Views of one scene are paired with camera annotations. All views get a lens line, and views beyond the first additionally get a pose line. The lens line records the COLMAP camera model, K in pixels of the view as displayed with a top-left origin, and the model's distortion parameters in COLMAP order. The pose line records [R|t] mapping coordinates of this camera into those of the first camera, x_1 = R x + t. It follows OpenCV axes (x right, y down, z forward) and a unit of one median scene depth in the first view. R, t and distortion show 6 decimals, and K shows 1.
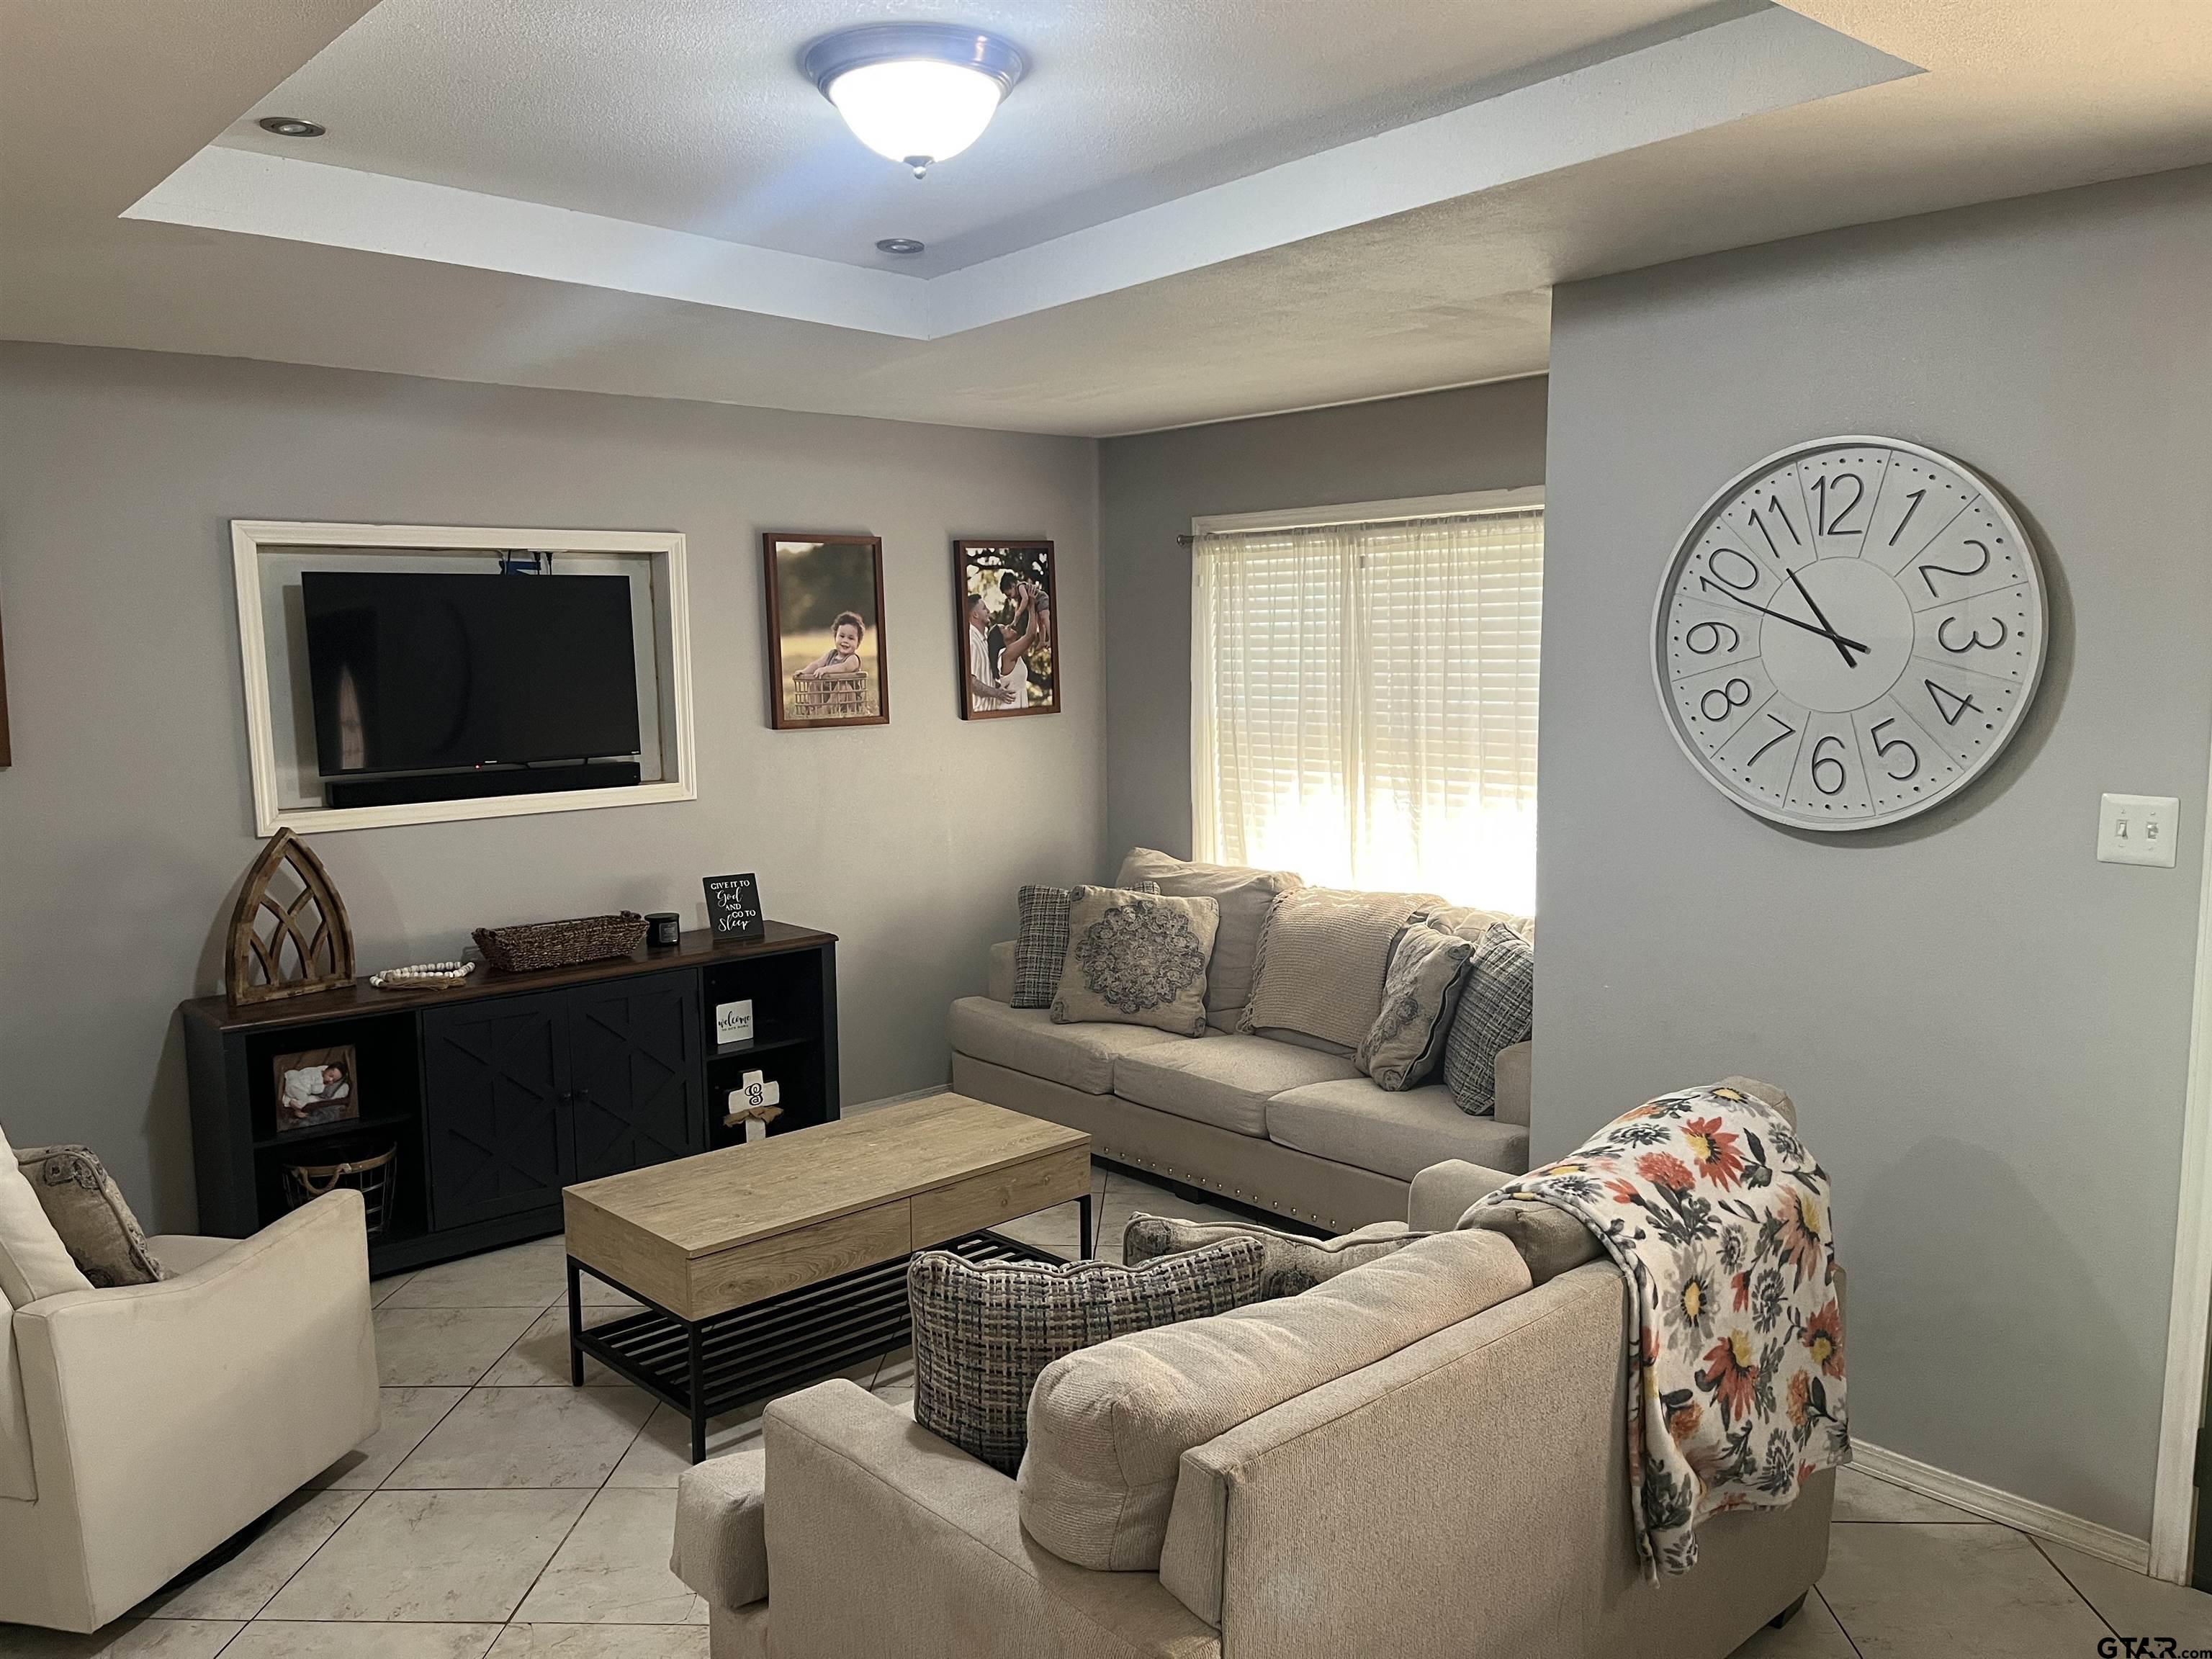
lens RADIAL K [[1681.0, 0, 1106.0], [0, 1681.0, 829.5], [0, 0, 1]] dist [0.072984, -0.089063]
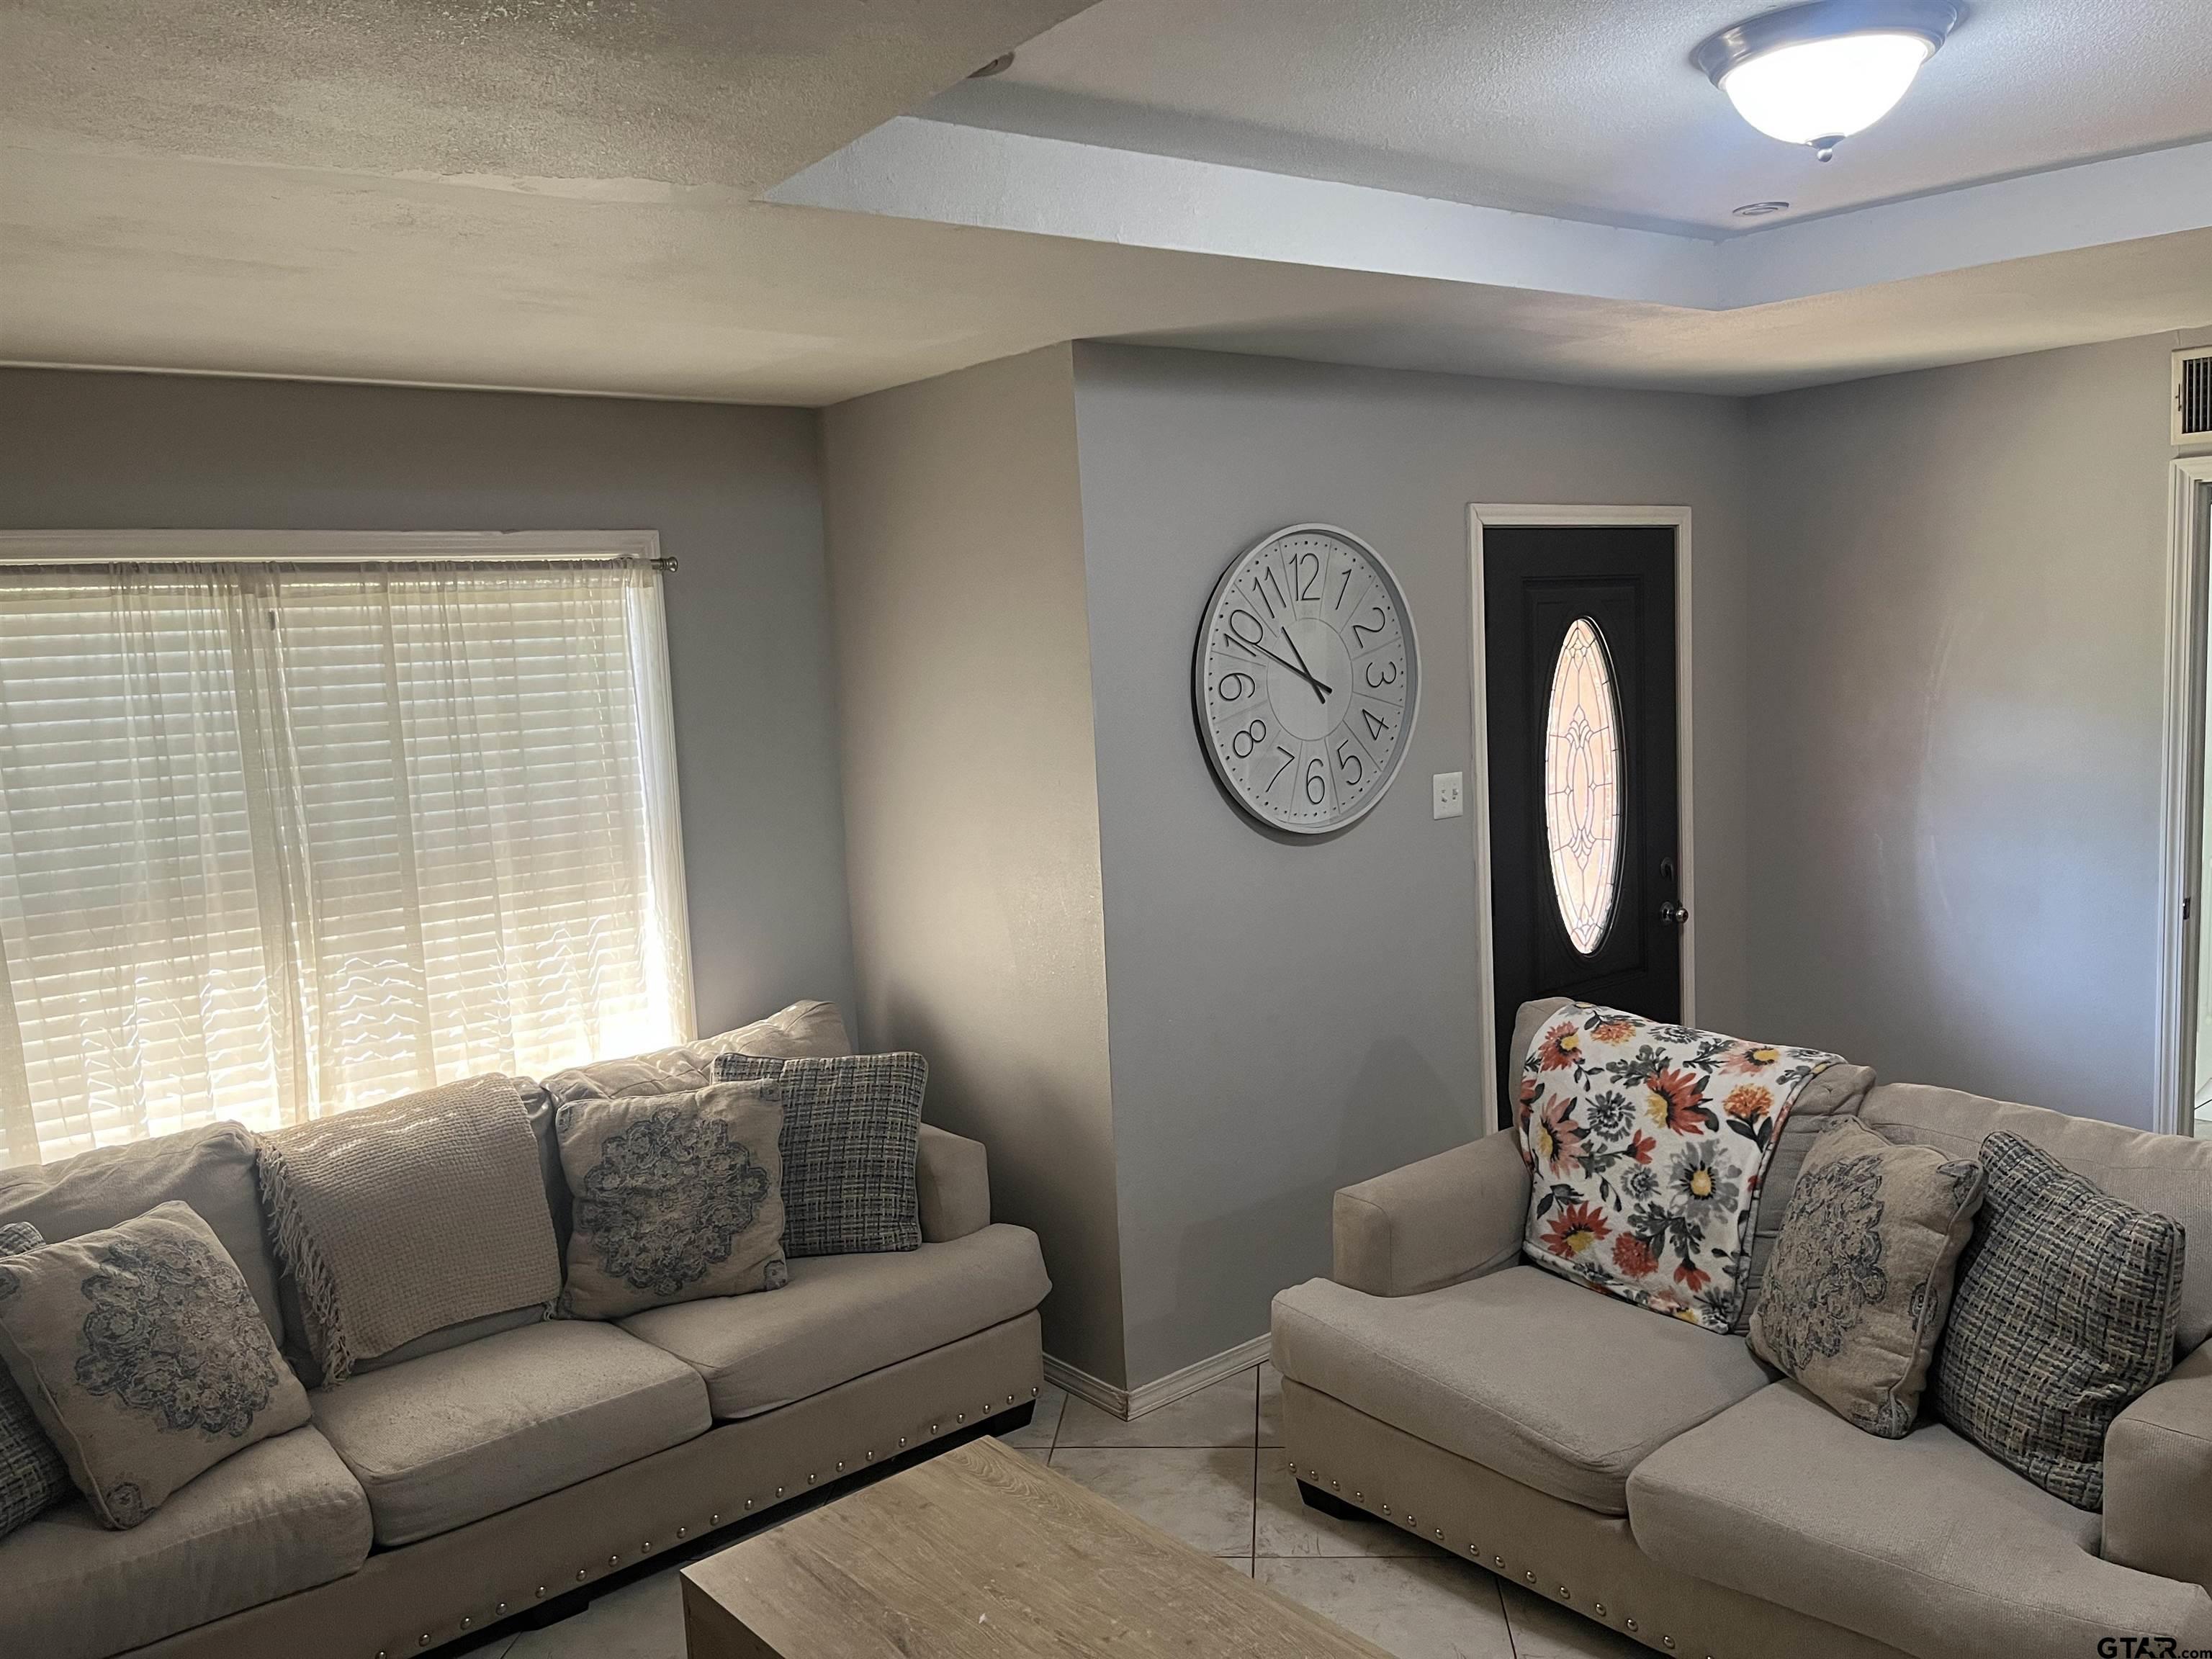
lens RADIAL K [[1683.6, 0, 1121.5], [0, 1683.6, 829.8], [0, 0, 1]] dist [0.067811, -0.075387]
pose [[0.037245, -0.104123, 0.993867, -0.650537], [0.163303, 0.981821, 0.096741, -0.115510], [-0.985873, 0.158698, 0.053572, 0.846050]]
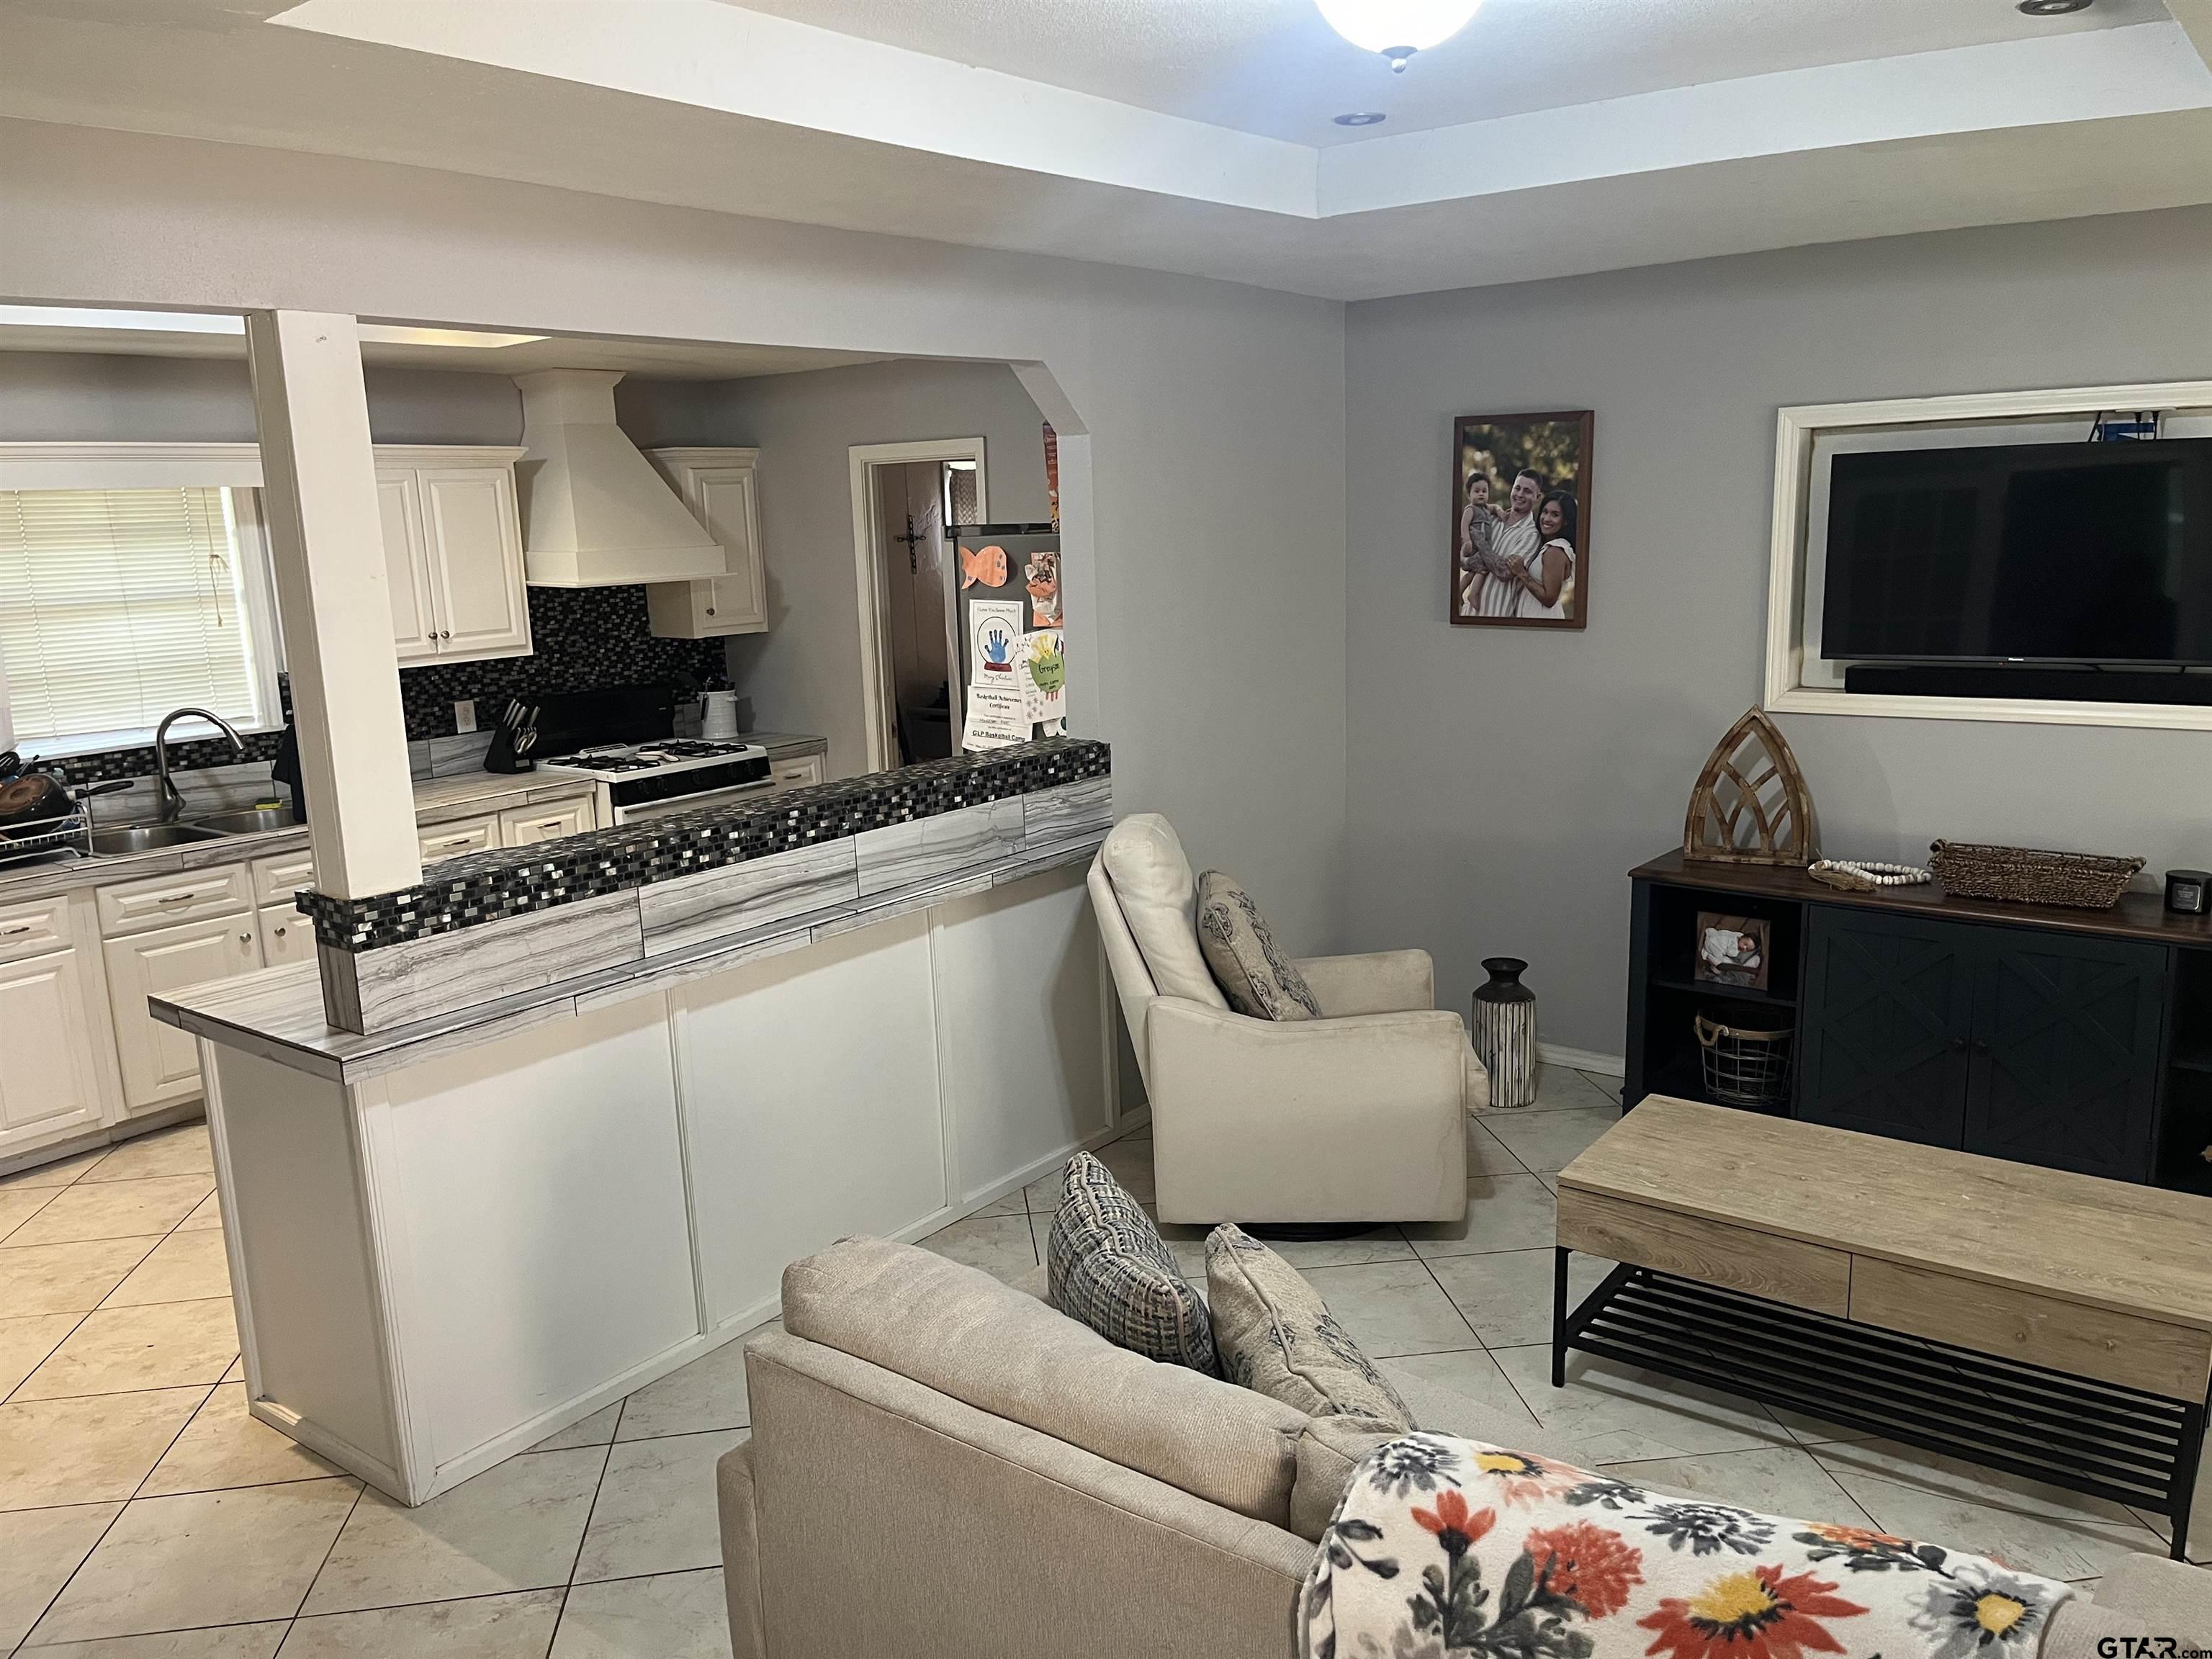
lens RADIAL K [[1683.6, 0, 1121.5], [0, 1683.6, 829.8], [0, 0, 1]] dist [0.067811, -0.075387]
pose [[0.185472, 0.195391, -0.963028, 0.498844], [-0.086624, 0.979468, 0.182043, -0.087345], [0.978824, 0.049657, 0.198589, 0.430904]]
